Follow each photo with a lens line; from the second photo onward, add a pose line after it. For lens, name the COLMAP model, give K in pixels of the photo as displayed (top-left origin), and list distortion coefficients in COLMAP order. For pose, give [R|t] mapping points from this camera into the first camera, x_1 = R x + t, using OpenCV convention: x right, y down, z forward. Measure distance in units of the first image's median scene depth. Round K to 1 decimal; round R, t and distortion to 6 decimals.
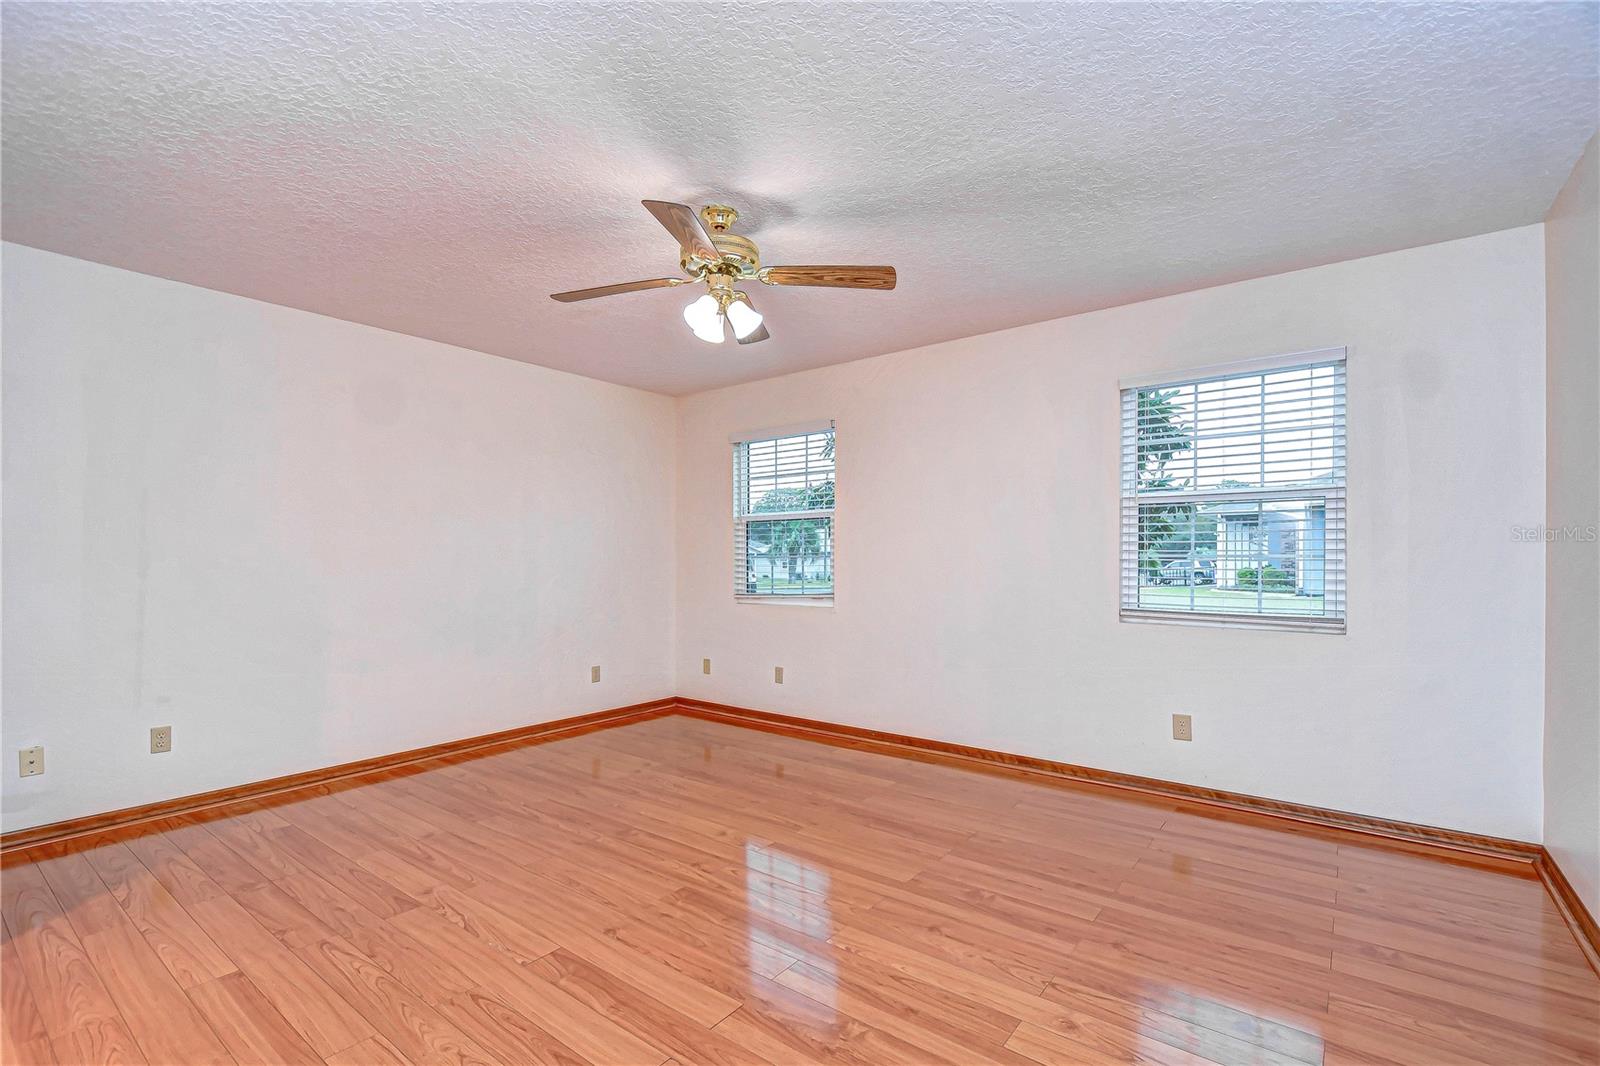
lens RADIAL K [[728.1, 0, 796.1], [0, 728.1, 562.7], [0, 0, 1]] dist [0.003118, -0.009133]
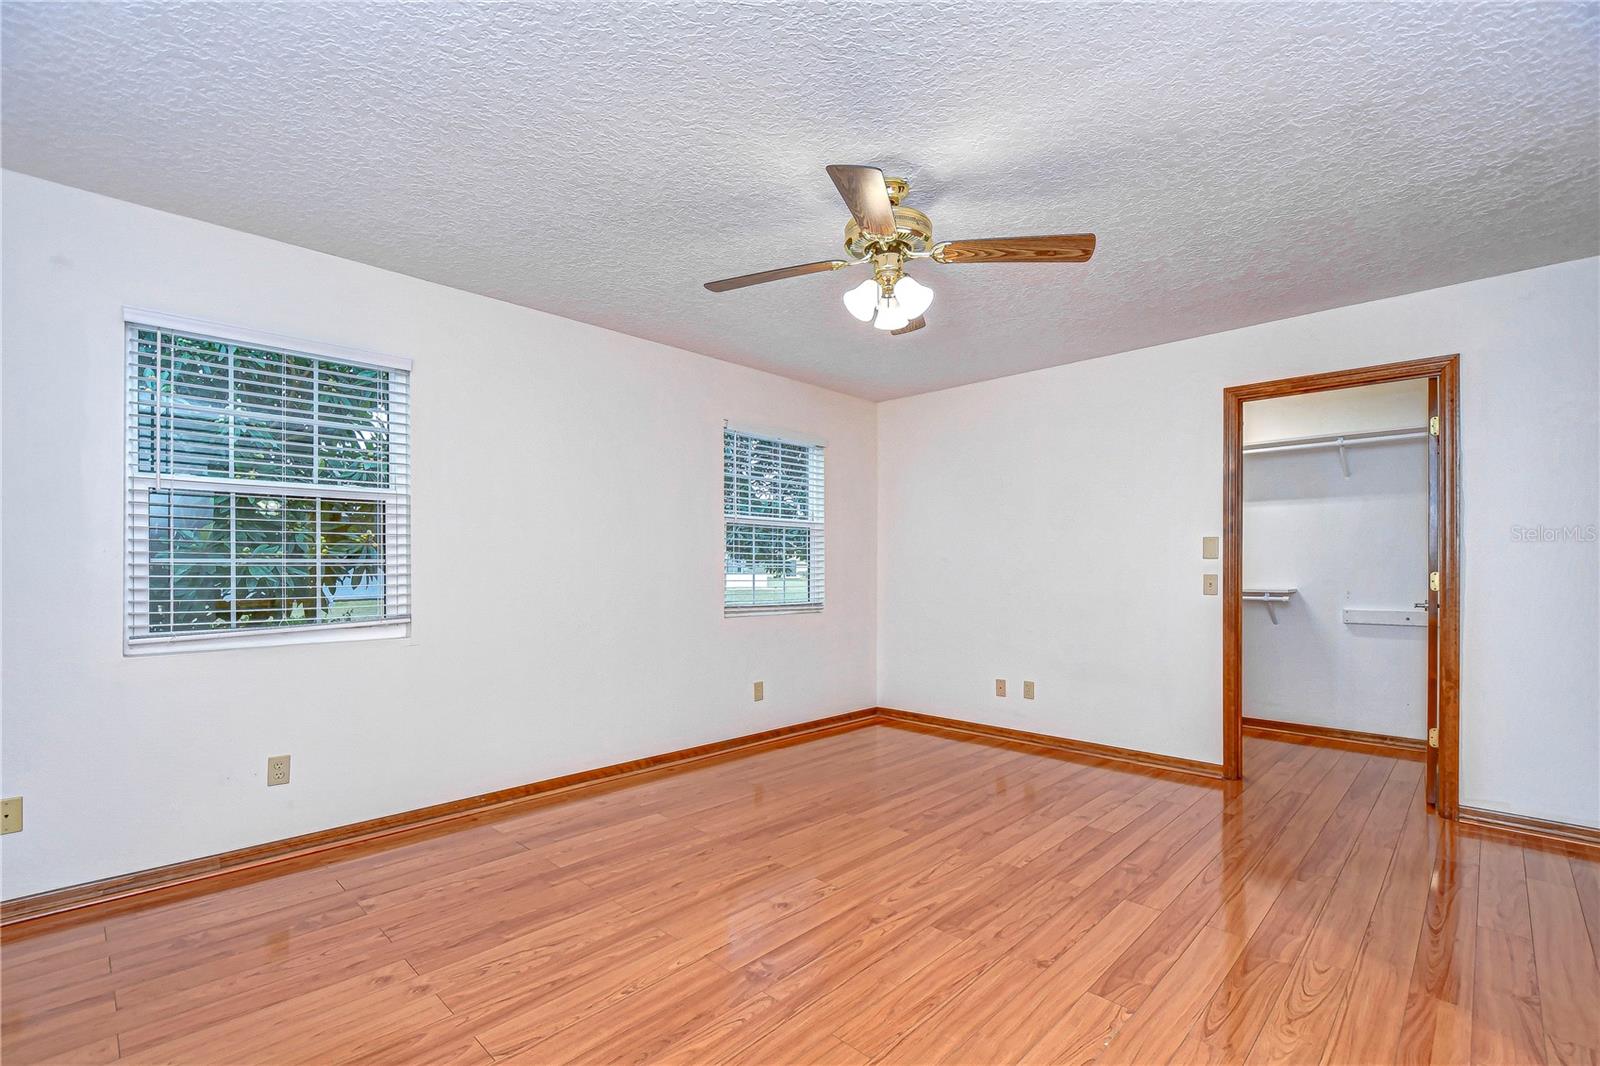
lens RADIAL K [[707.4, 0, 811.0], [0, 707.4, 563.9], [0, 0, 1]] dist [0.003388, -0.006736]
pose [[0.099063, 0.006213, 0.995062, -0.878586], [0.004341, 0.999968, -0.006676, -0.000005], [-0.995072, 0.004981, 0.099033, 0.889675]]
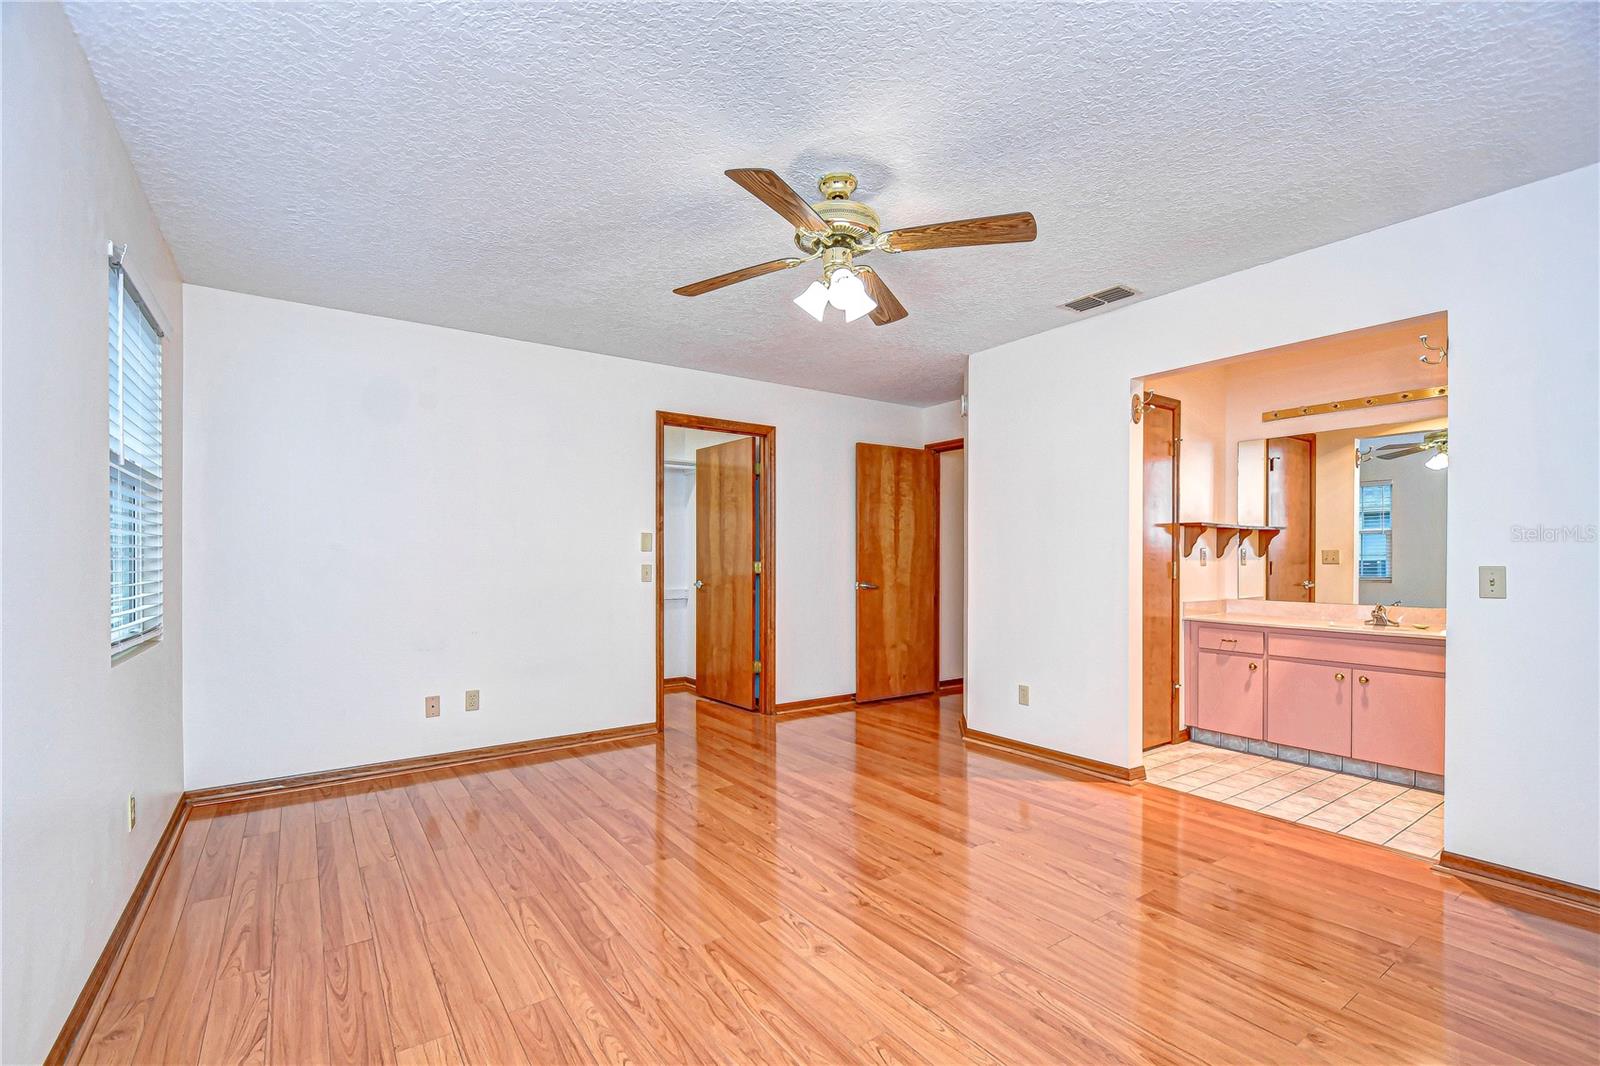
lens RADIAL K [[701.7, 0, 797.7], [0, 701.7, 559.3], [0, 0, 1]] dist [0.000308, -0.000827]
pose [[-0.957985, 0.000282, 0.286818, -0.273457], [0.002266, 0.999976, 0.006588, -0.006742], [-0.286809, 0.006961, -0.957962, 1.647527]]
